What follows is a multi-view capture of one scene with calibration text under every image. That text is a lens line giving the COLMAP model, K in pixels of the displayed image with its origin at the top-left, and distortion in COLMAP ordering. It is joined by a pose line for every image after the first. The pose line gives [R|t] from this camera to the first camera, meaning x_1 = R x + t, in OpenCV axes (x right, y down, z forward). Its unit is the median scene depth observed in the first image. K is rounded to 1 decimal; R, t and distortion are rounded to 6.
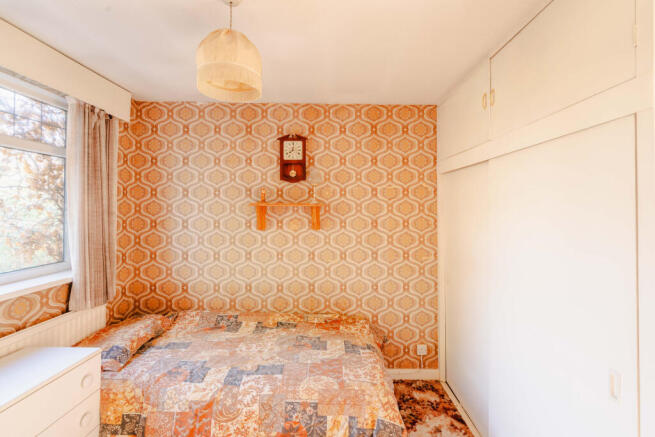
lens RADIAL K [[293.1, 0, 327.1], [0, 293.1, 208.3], [0, 0, 1]] dist [-0.001821, 0.000091]
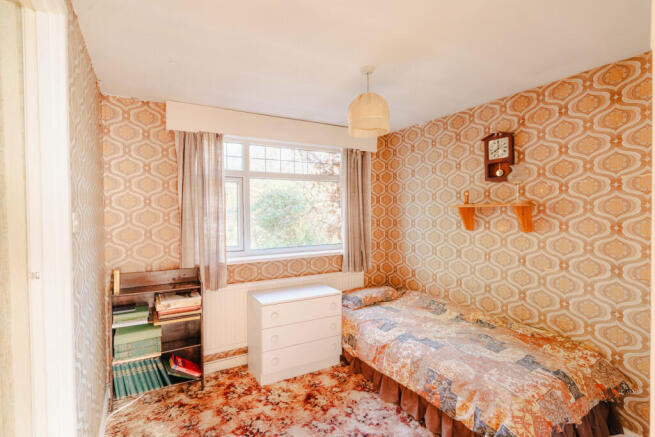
lens RADIAL K [[296.7, 0, 324.1], [0, 296.7, 218.6], [0, 0, 1]] dist [-0.000144, 0.000472]
pose [[0.522179, 0.006155, -0.852814, 0.427874], [0.017361, 0.999690, 0.017845, 0.004773], [0.852659, -0.024124, 0.521910, -0.002483]]
